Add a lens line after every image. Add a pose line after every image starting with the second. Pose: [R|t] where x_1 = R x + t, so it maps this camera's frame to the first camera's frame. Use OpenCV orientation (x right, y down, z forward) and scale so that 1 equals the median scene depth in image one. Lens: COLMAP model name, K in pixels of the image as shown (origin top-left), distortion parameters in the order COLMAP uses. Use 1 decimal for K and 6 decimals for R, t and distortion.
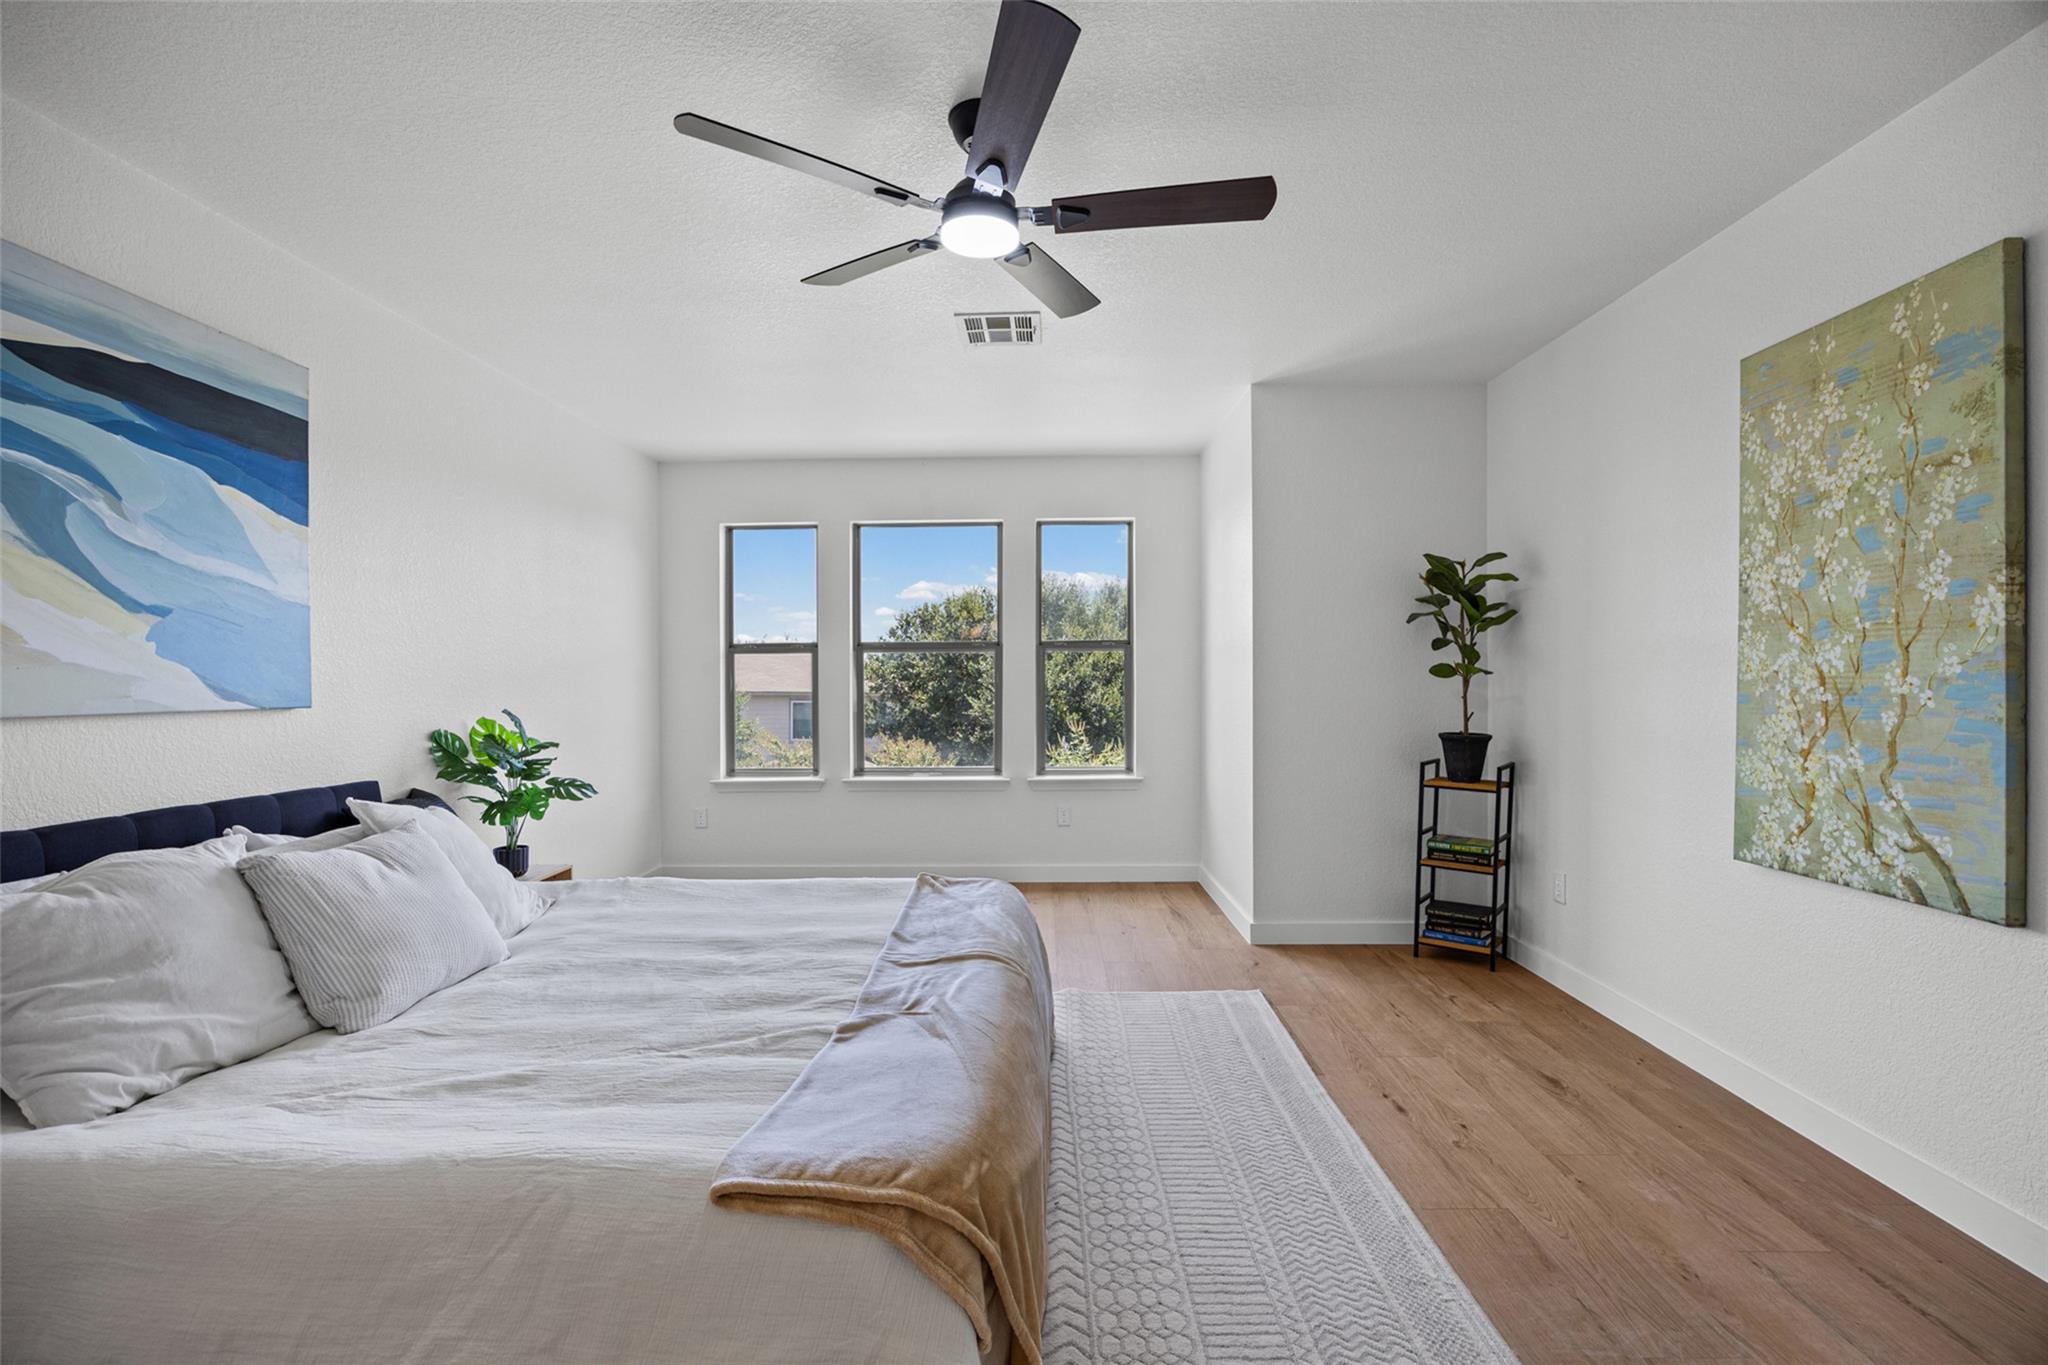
lens RADIAL K [[901.2, 0, 1024.3], [0, 901.2, 679.0], [0, 0, 1]] dist [-0.011445, -0.000445]
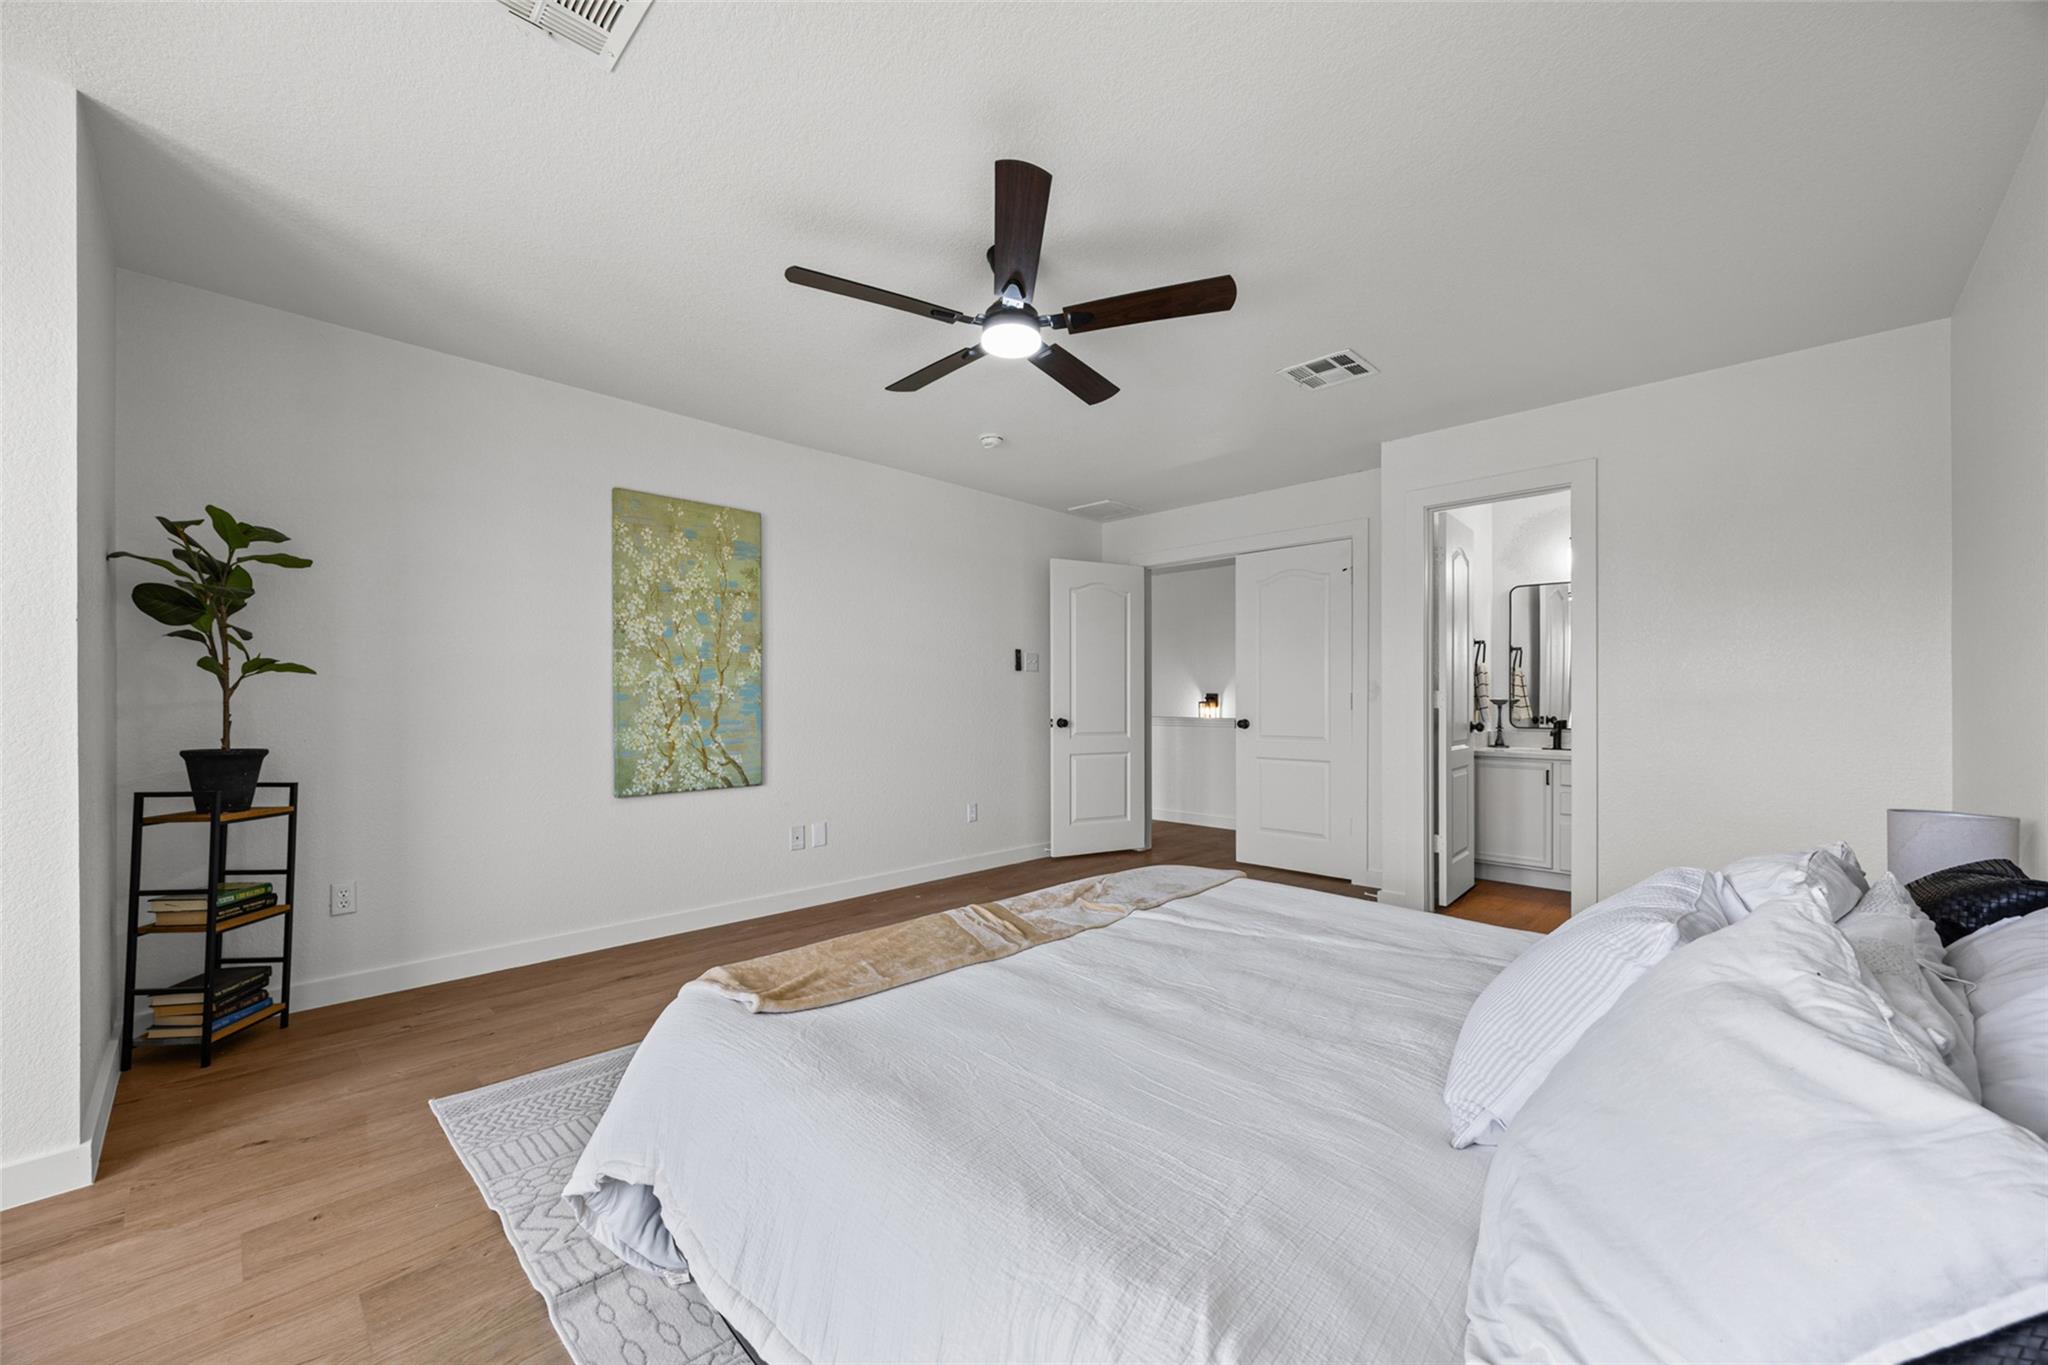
lens RADIAL K [[792.1, 0, 1026.7], [0, 792.1, 696.3], [0, 0, 1]] dist [-0.006354, 0.000298]
pose [[-0.730002, 0.007566, 0.683403, -0.800119], [0.002774, 0.999963, -0.008106, 0.037402], [-0.683440, -0.004022, -0.729996, 1.721639]]
